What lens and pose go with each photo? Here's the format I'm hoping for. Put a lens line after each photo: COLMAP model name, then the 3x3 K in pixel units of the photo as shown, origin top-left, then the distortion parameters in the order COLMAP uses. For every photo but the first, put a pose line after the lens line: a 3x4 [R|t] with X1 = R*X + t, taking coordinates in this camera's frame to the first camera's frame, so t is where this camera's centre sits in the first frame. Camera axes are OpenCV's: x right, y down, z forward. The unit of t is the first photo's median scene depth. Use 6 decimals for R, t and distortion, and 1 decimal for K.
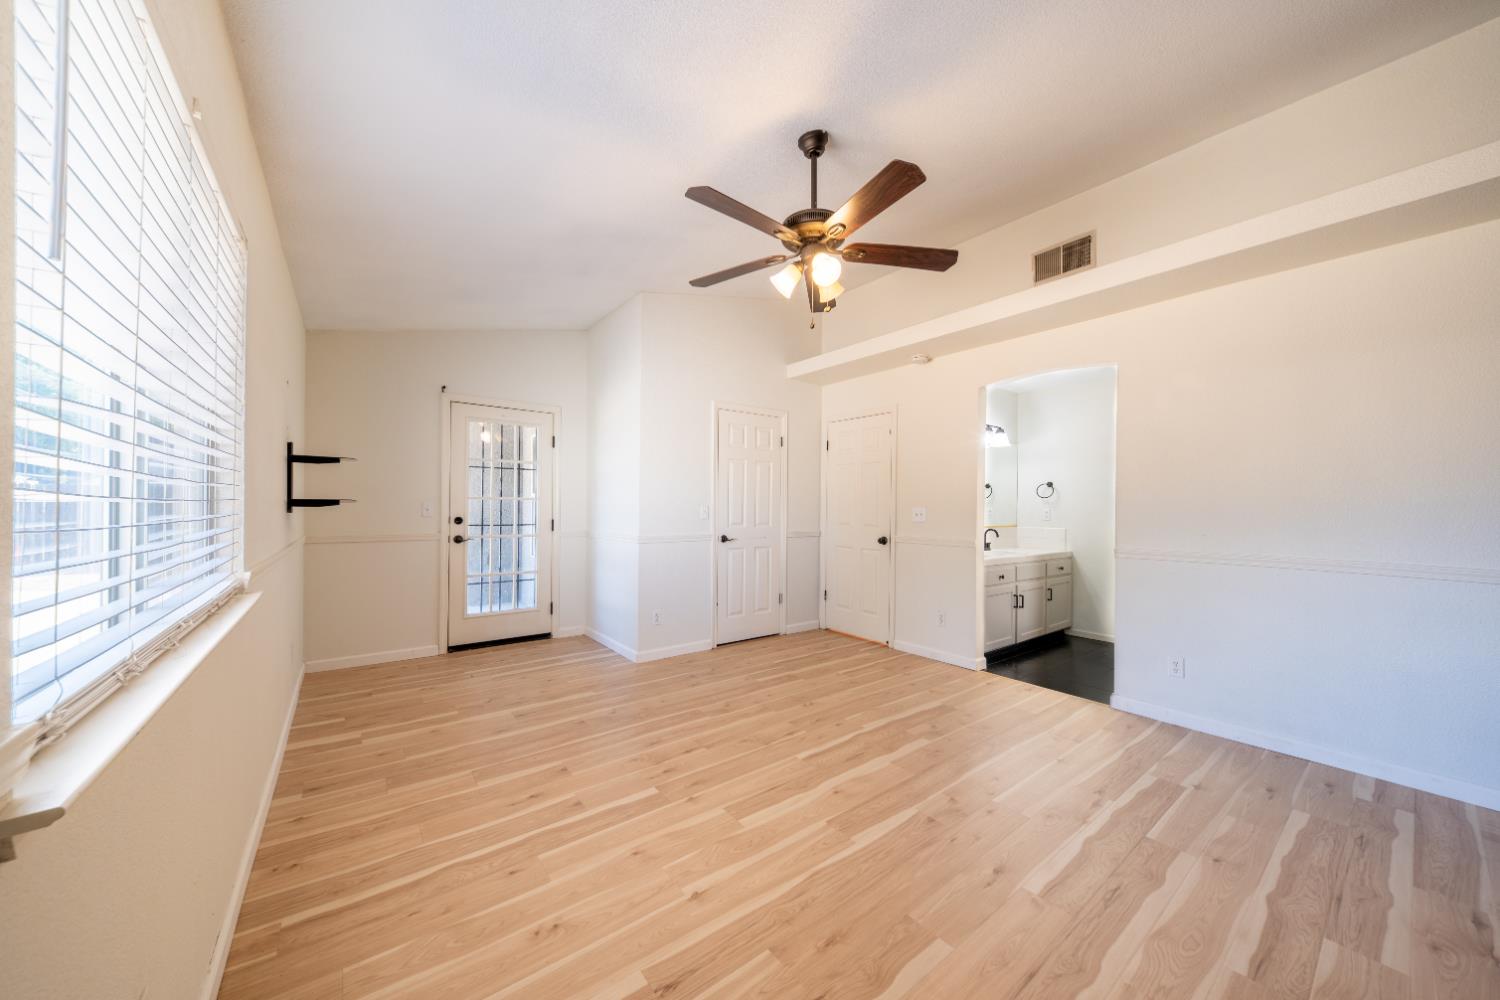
lens RADIAL K [[520.4, 0, 751.5], [0, 520.4, 507.1], [0, 0, 1]] dist [0.015737, -0.008982]
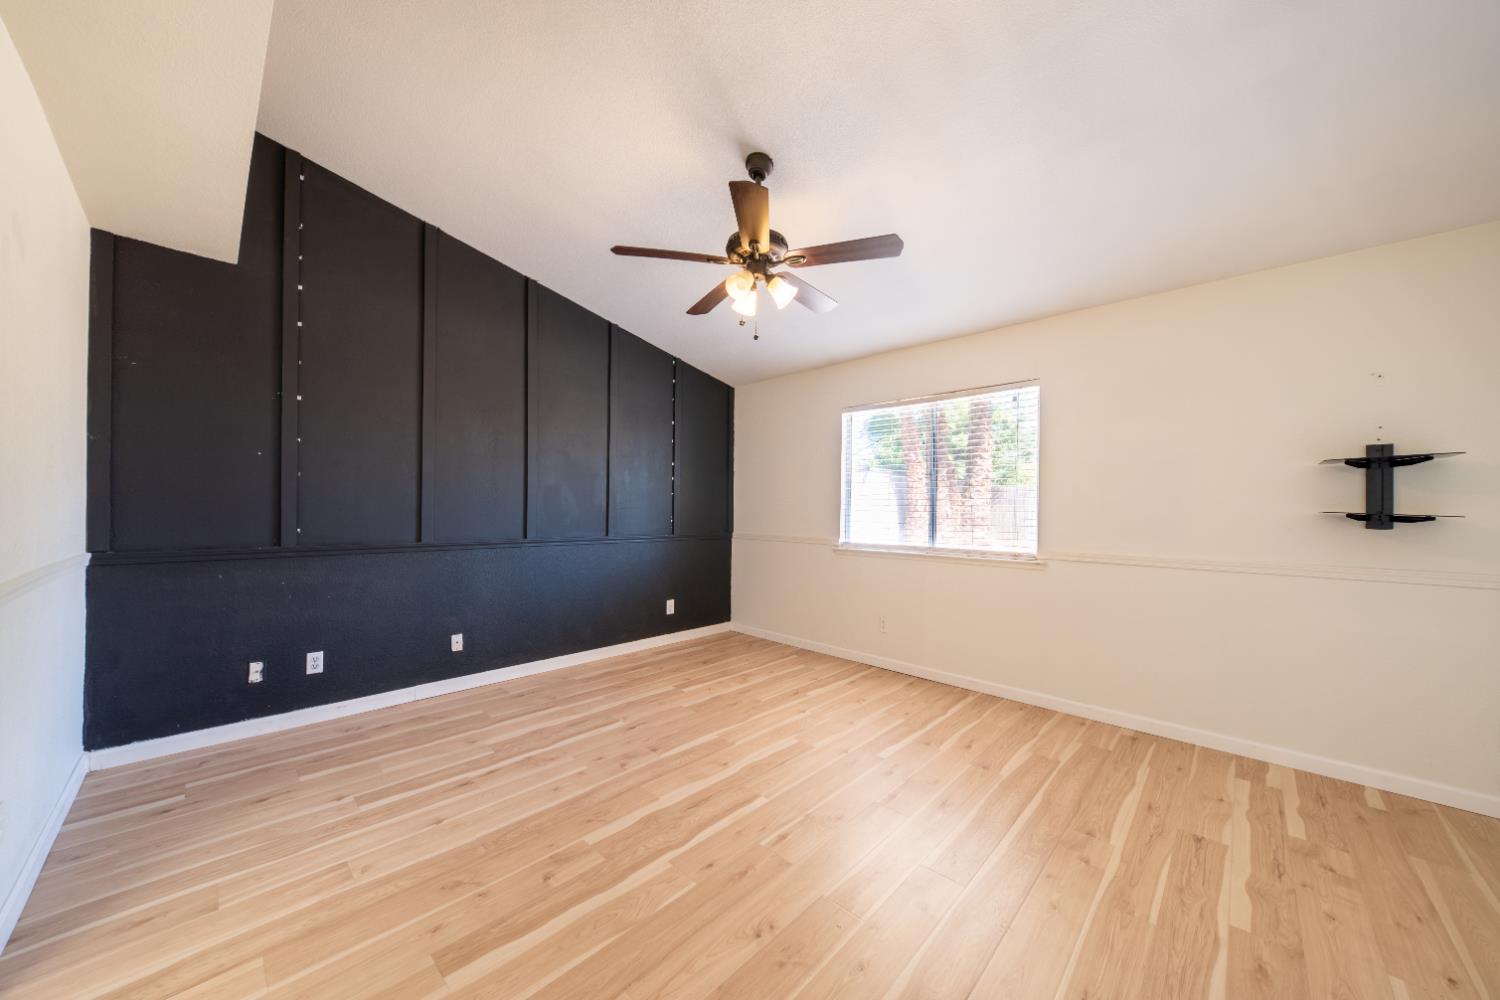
lens RADIAL K [[520.4, 0, 751.5], [0, 520.4, 507.1], [0, 0, 1]] dist [0.015737, -0.008982]
pose [[-0.987922, -0.022752, -0.153273, 0.233784], [-0.021797, 0.999731, -0.007908, 0.004273], [0.153412, -0.004472, -0.988152, 1.707036]]
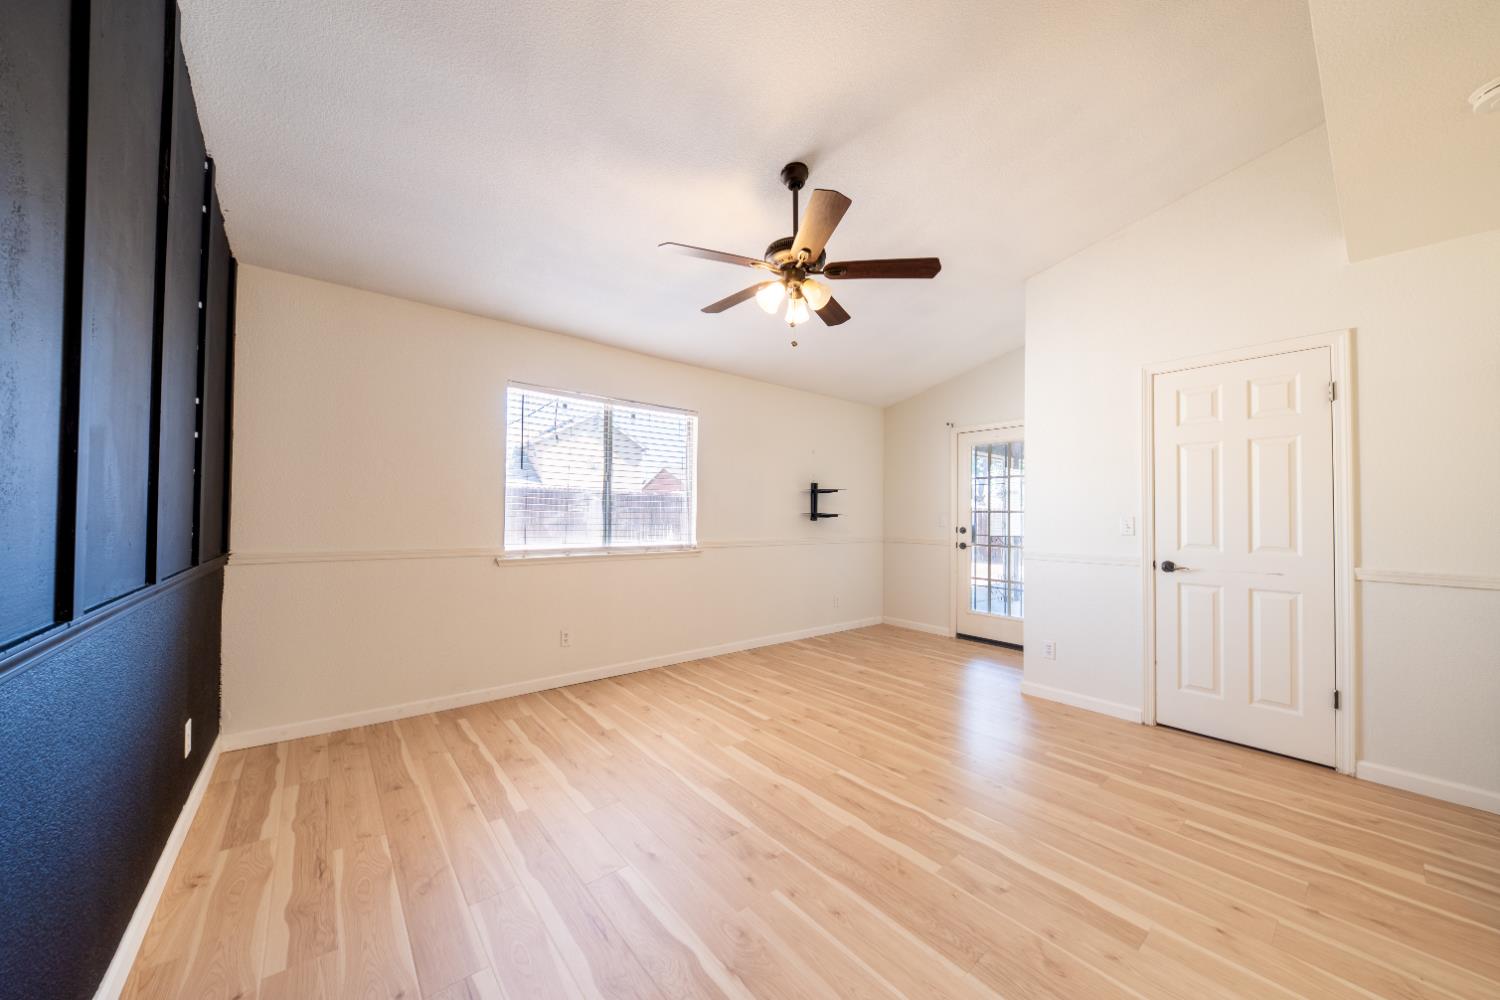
lens RADIAL K [[520.4, 0, 751.5], [0, 520.4, 507.1], [0, 0, 1]] dist [0.015737, -0.008982]
pose [[0.031492, -0.025960, -0.999167, 0.982997], [-0.010366, 0.999600, -0.026298, 0.014277], [0.999450, 0.011185, 0.031210, 0.737957]]
